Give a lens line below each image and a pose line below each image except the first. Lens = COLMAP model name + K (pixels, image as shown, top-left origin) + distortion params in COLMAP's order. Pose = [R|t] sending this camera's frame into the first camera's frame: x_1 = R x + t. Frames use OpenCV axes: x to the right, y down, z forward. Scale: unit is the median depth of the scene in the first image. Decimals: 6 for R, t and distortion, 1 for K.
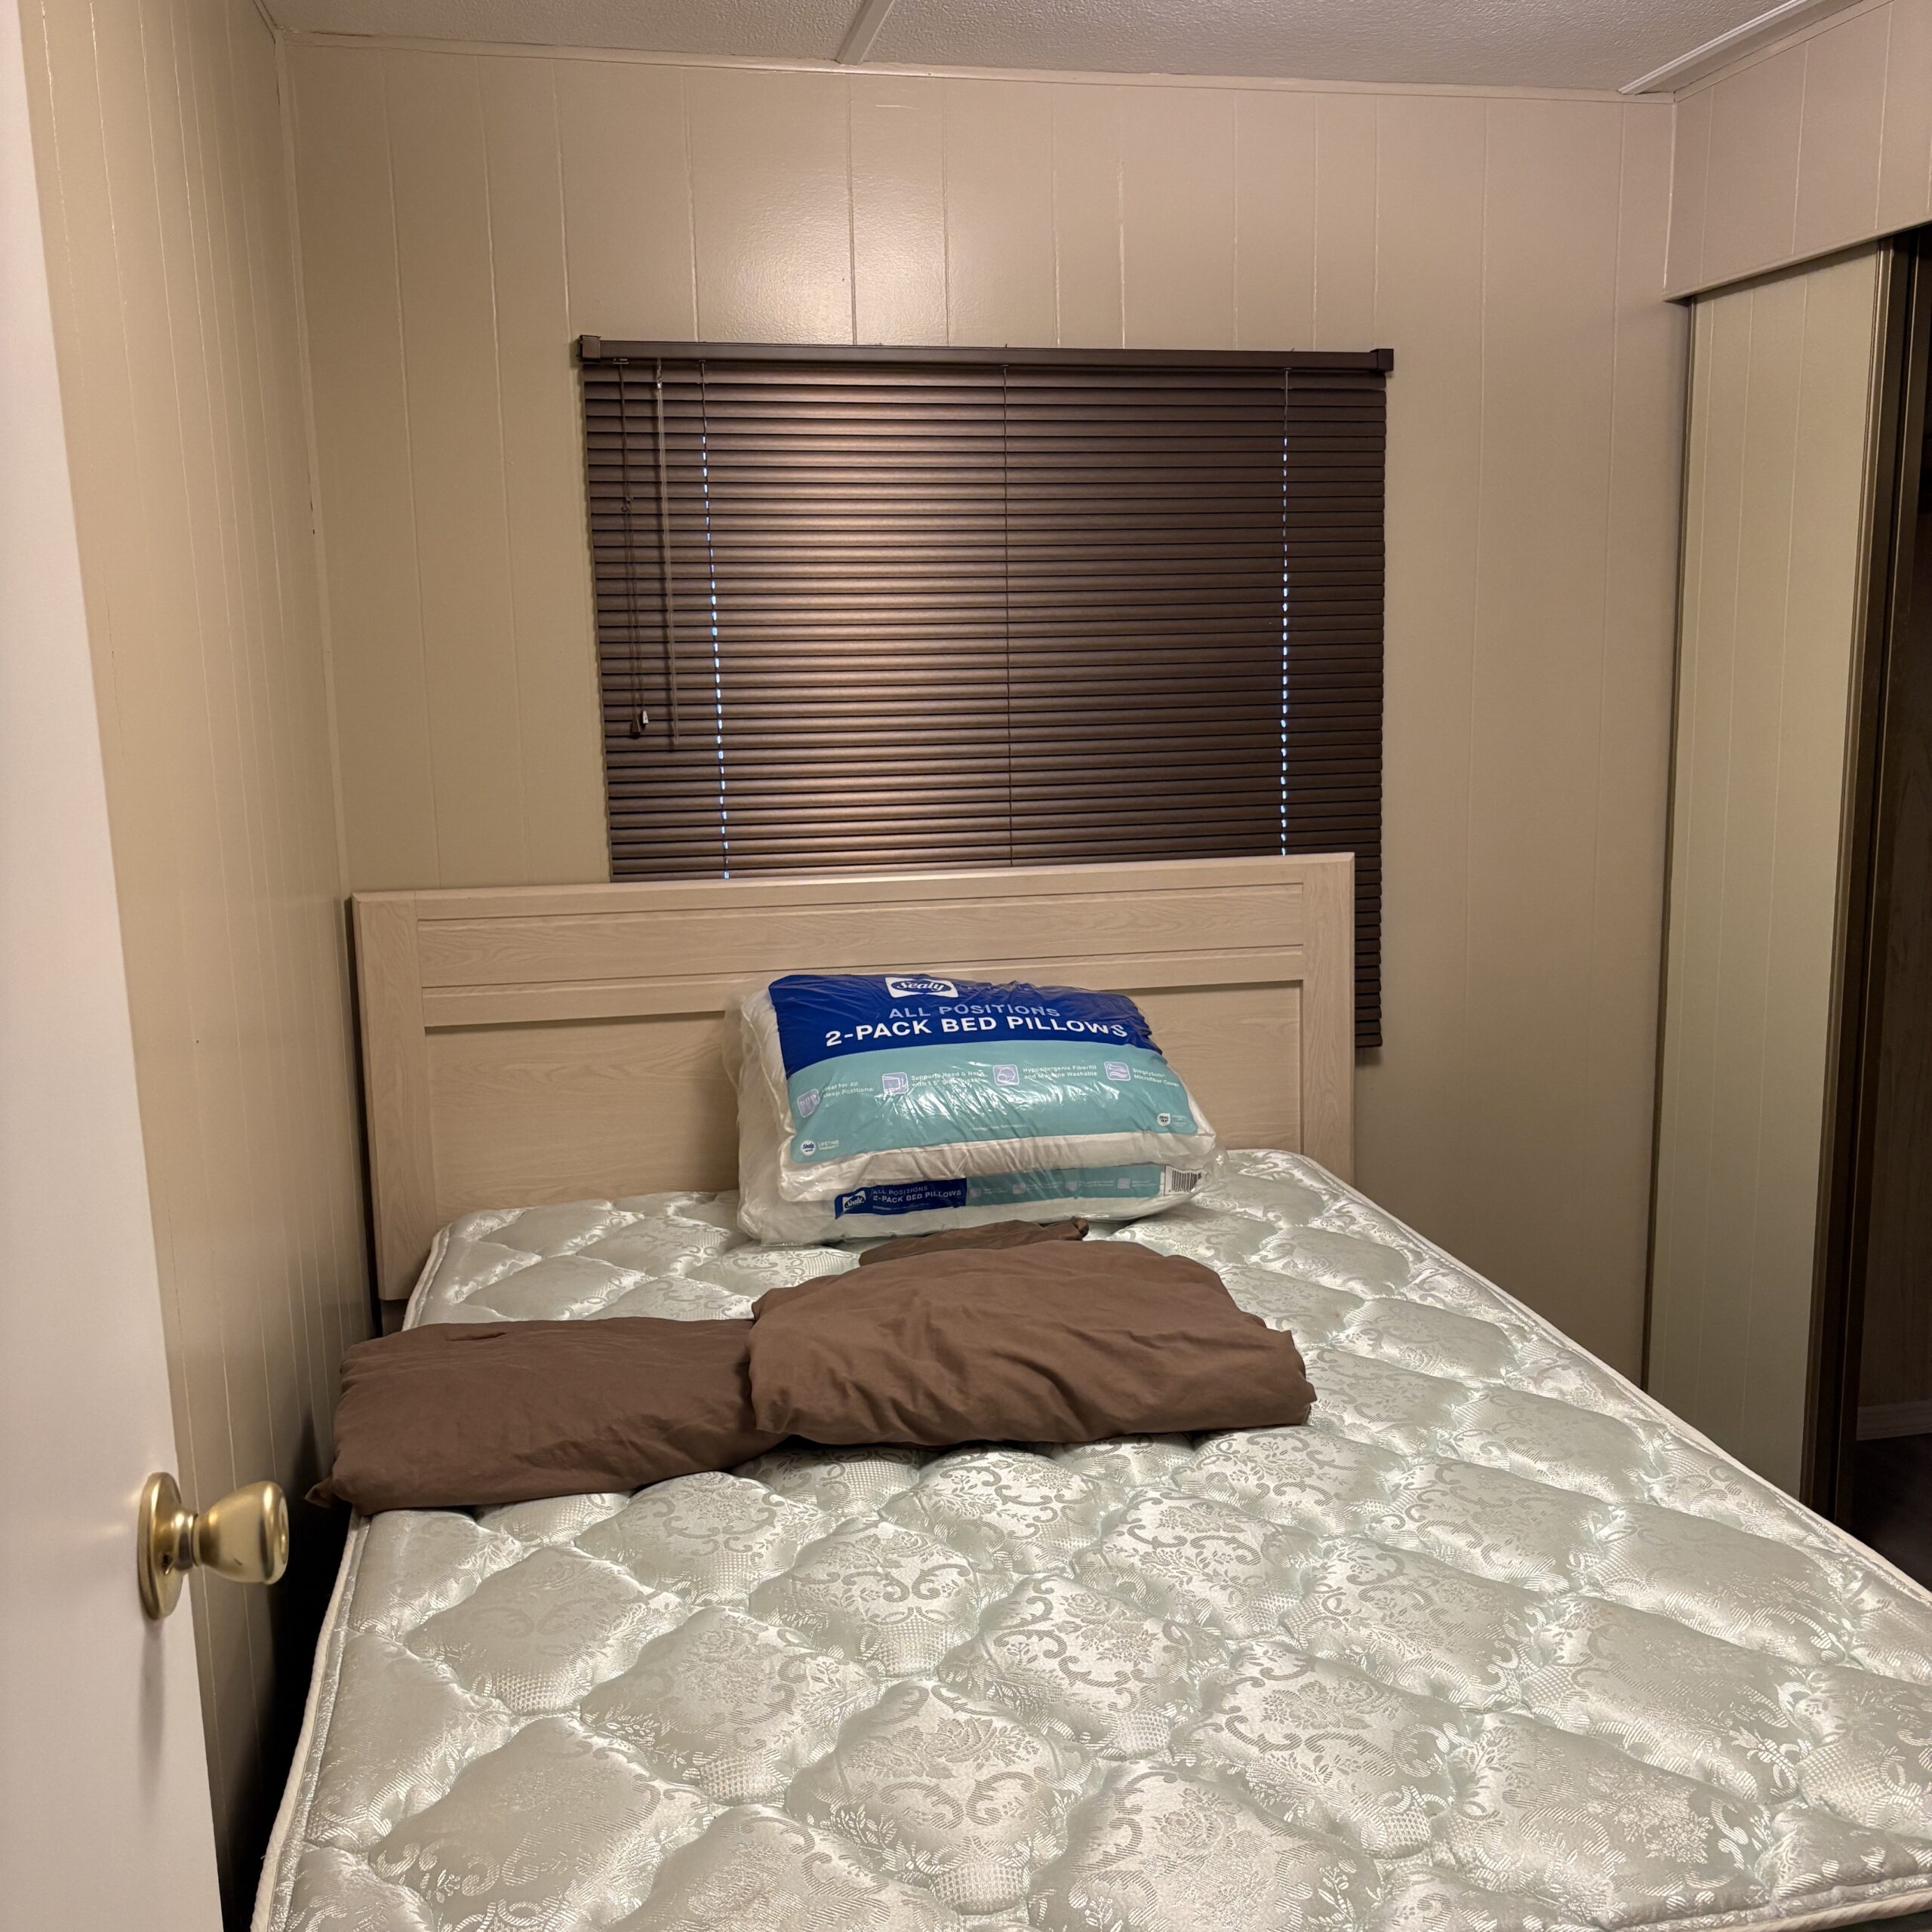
lens RADIAL K [[1966.8, 0, 971.5], [0, 1966.8, 967.4], [0, 0, 1]] dist [0.012657, 0.000000]
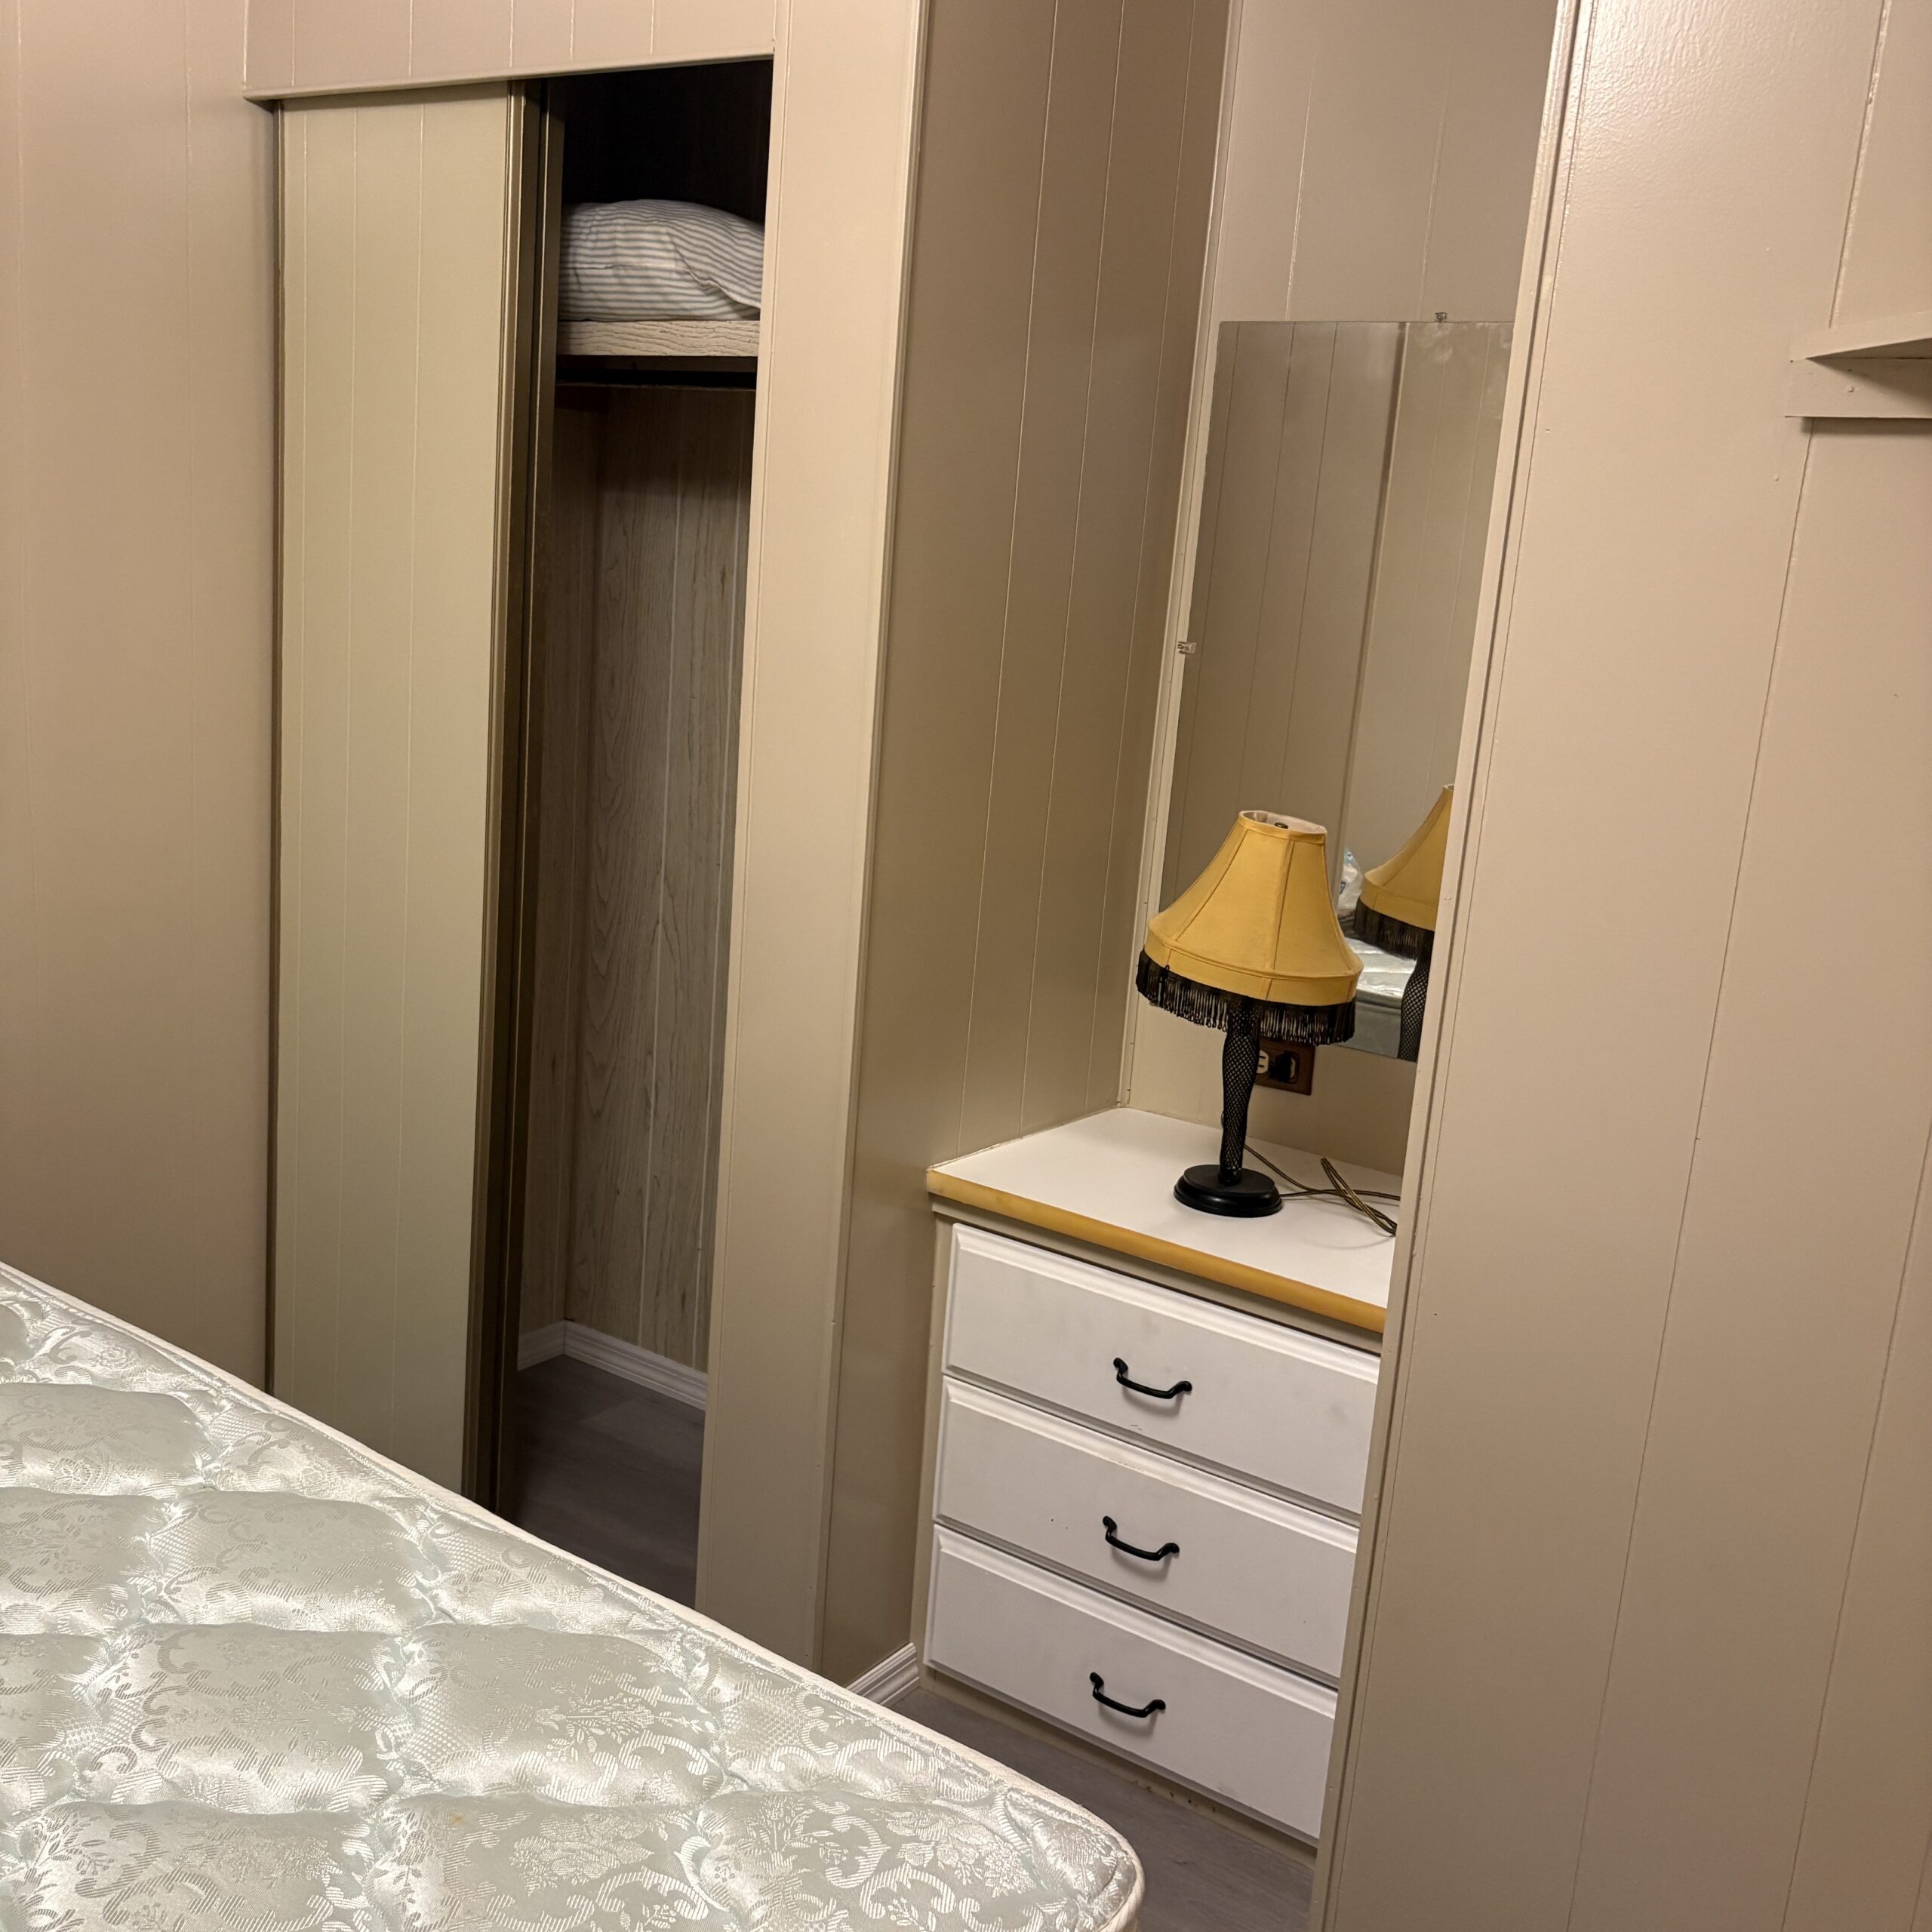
lens RADIAL K [[1966.8, 0, 952.8], [0, 1966.8, 953.8], [0, 0, 1]] dist [0.012657, 0.000000]
pose [[0.728811, -0.041014, 0.683486, -0.028610], [0.007360, 0.998616, 0.052077, -0.028608], [-0.684676, -0.032923, 0.728104, 0.287639]]
